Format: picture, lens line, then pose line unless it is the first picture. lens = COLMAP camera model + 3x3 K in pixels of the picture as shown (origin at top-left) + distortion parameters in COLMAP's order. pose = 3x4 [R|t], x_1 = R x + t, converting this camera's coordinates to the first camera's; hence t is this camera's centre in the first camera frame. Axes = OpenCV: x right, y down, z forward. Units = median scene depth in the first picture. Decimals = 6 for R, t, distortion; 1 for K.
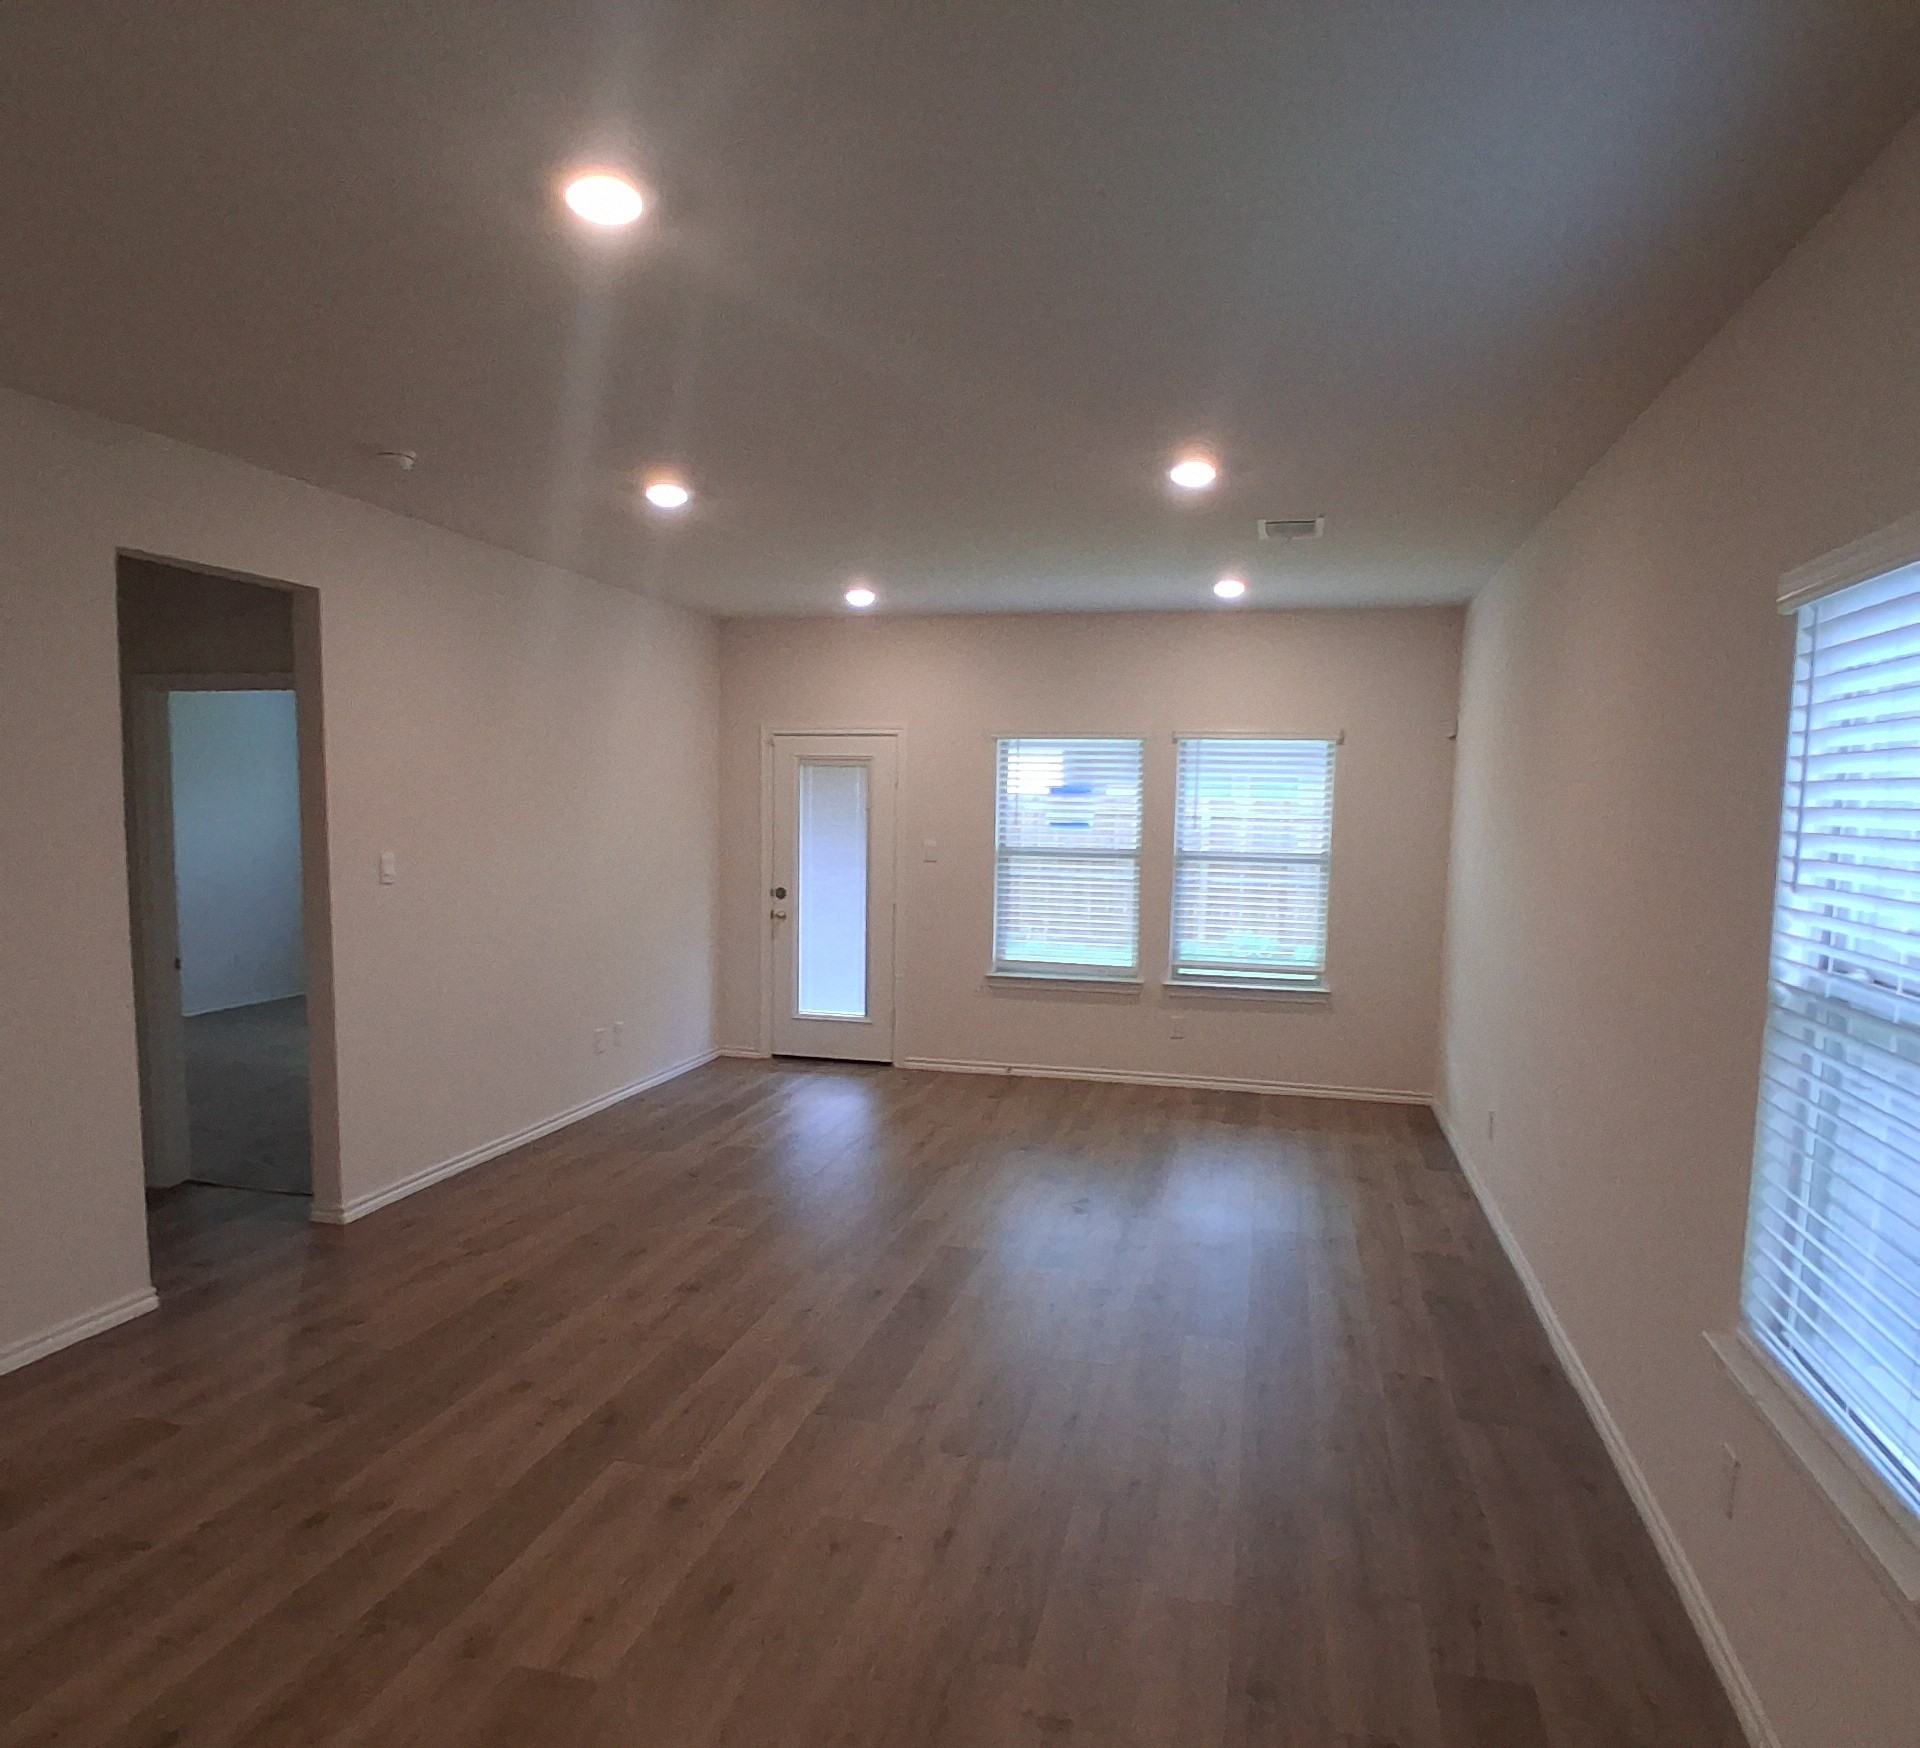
lens RADIAL K [[1372.1, 0, 911.5], [0, 1372.1, 990.7], [0, 0, 1]] dist [0.032882, -0.003564]
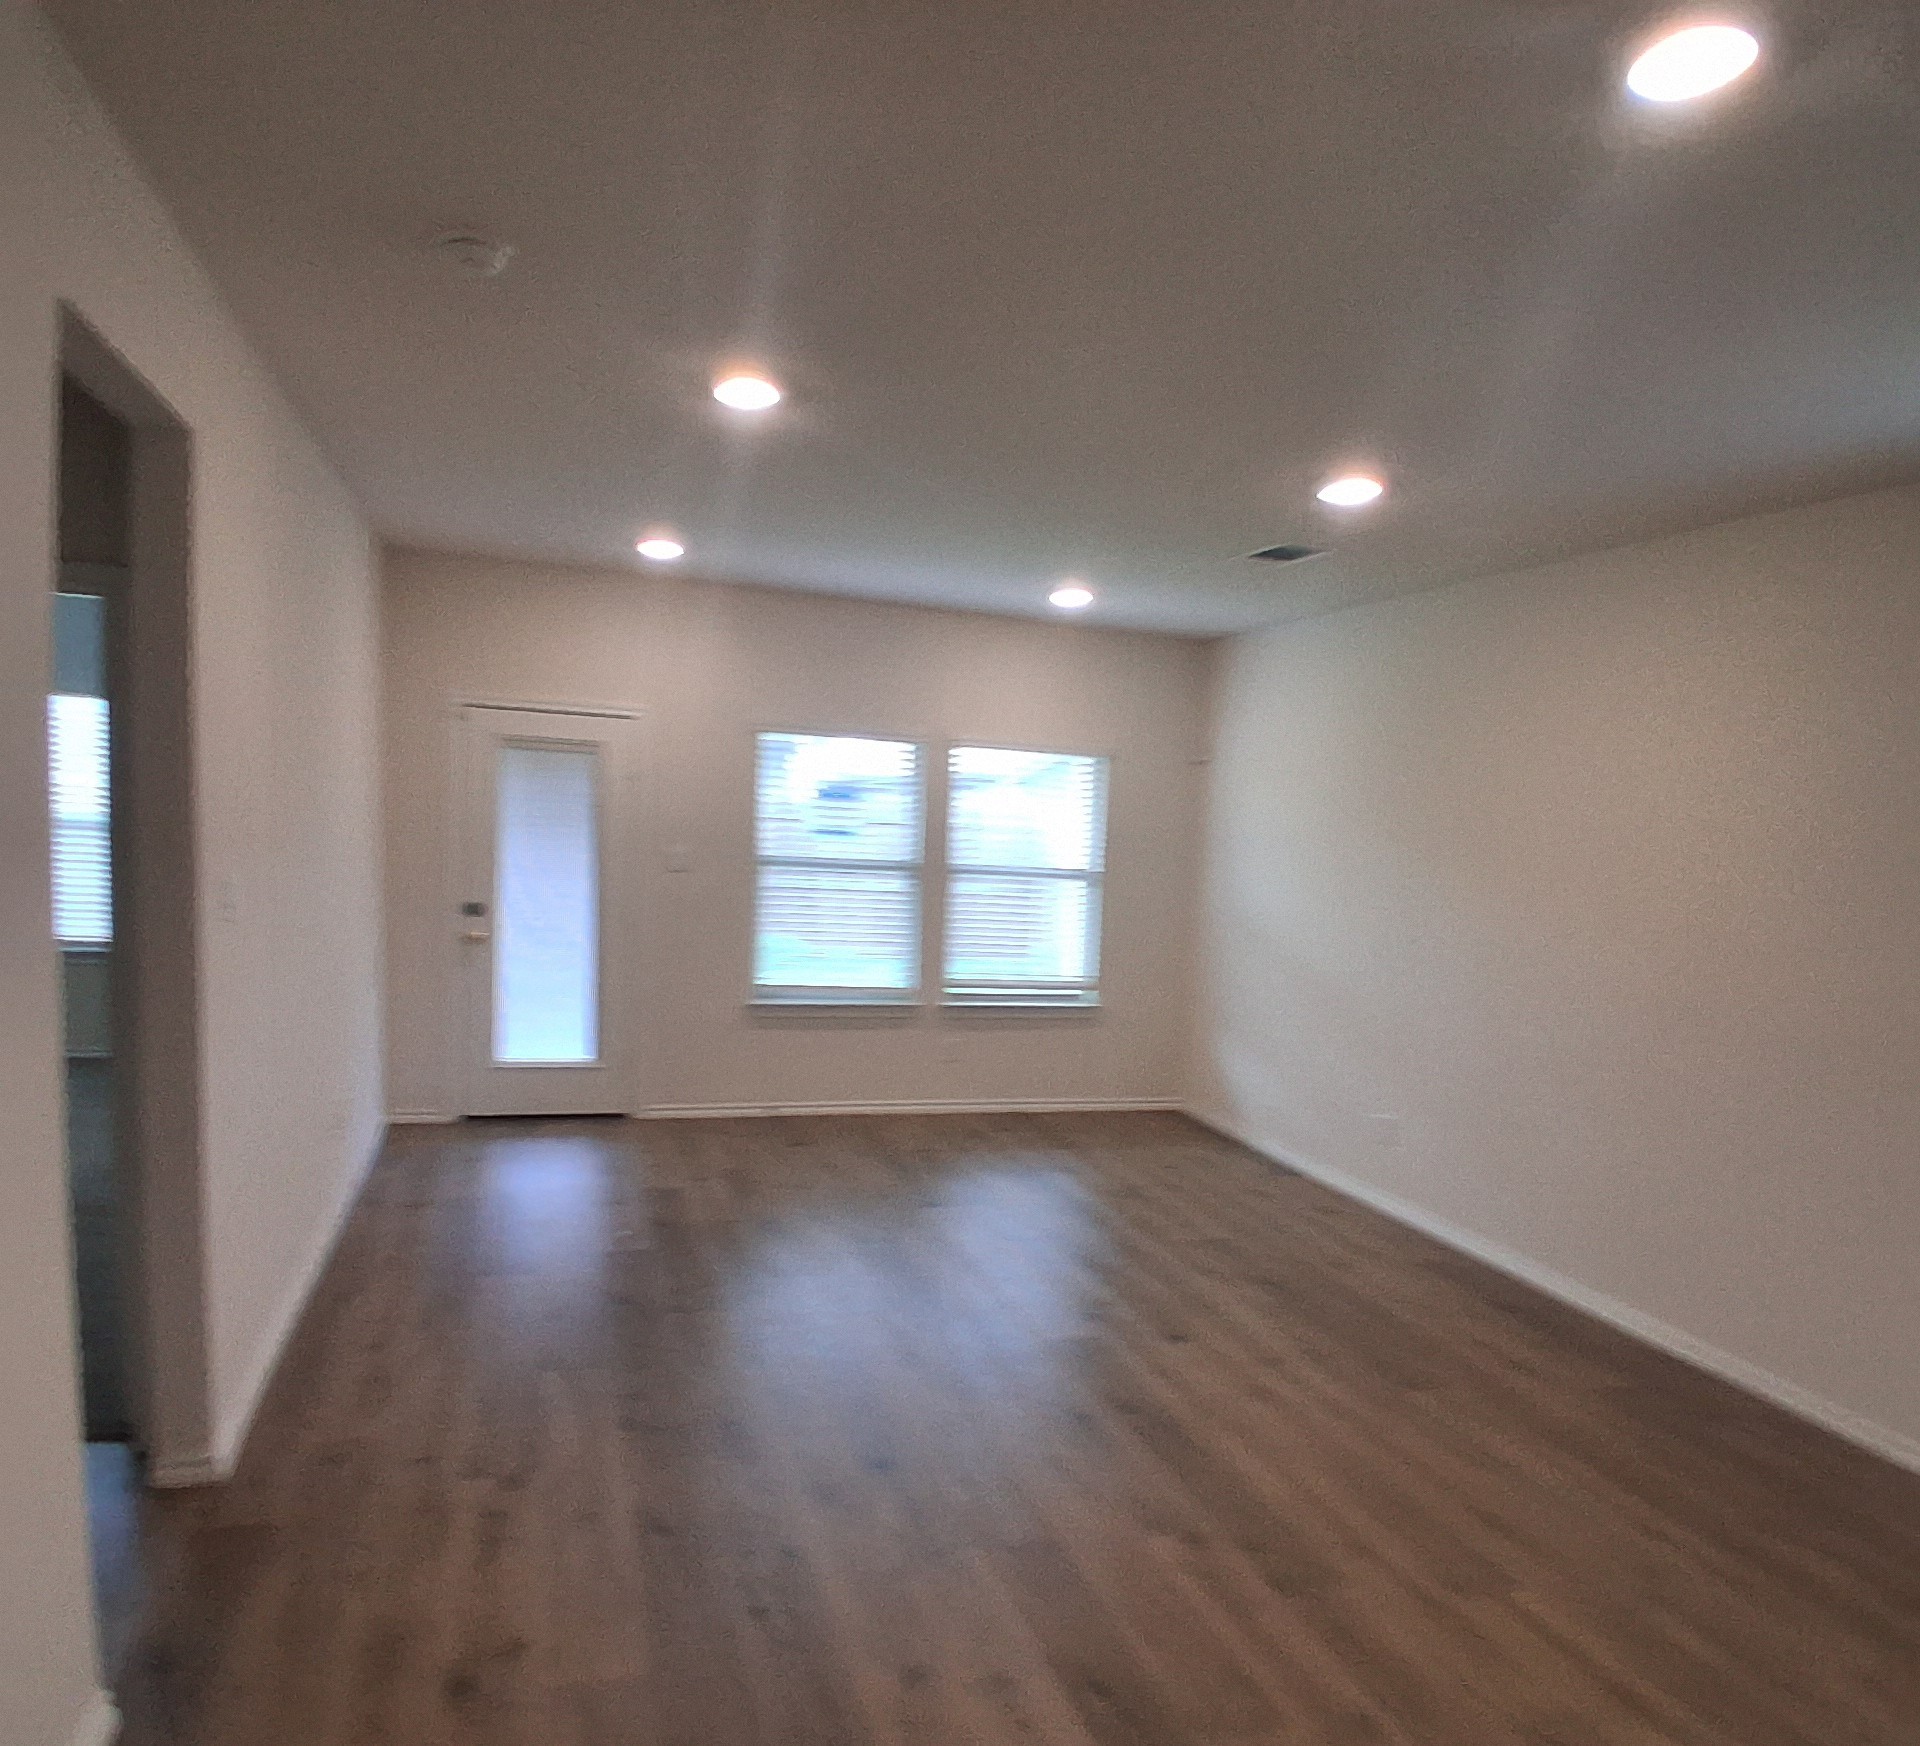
lens RADIAL K [[1372.1, 0, 911.5], [0, 1372.1, 989.7], [0, 0, 1]] dist [0.032882, -0.003564]
pose [[0.831368, -0.041480, 0.554173, -0.348256], [0.035895, 0.999136, 0.020936, -0.035347], [-0.554563, 0.002486, 0.832138, 0.226884]]
